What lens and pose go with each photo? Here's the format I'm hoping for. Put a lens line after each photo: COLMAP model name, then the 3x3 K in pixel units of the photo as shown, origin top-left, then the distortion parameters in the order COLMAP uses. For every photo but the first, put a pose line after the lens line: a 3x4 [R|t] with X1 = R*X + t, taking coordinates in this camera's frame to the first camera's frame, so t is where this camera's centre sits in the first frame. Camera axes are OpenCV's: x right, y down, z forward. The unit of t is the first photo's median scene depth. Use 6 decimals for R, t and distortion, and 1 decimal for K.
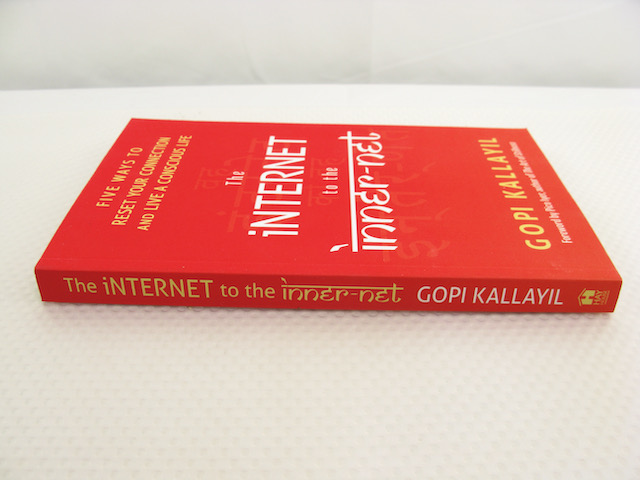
lens RADIAL K [[641.1, 0, 317.7], [0, 641.1, 246.5], [0, 0, 1]] dist [-0.171055, 0.000000]
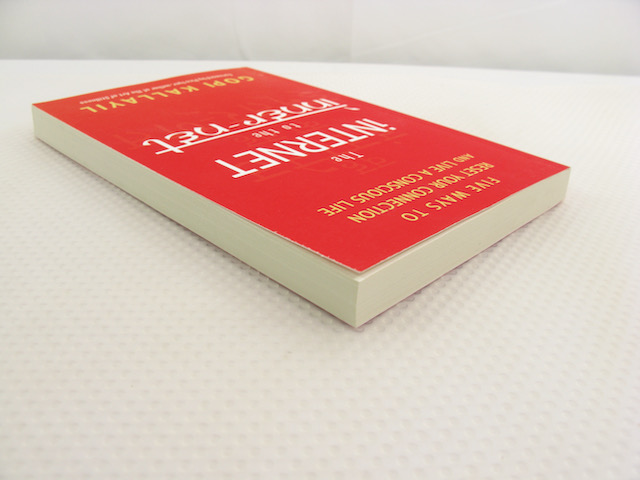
lens RADIAL K [[641.1, 0, 316.6], [0, 641.1, 237.7], [0, 0, 1]] dist [-0.171055, 0.000000]
pose [[-0.723478, -0.365655, 0.585556, -0.683314], [0.326184, 0.566492, 0.756764, -0.756194], [-0.608427, 0.738501, -0.290574, 1.396091]]
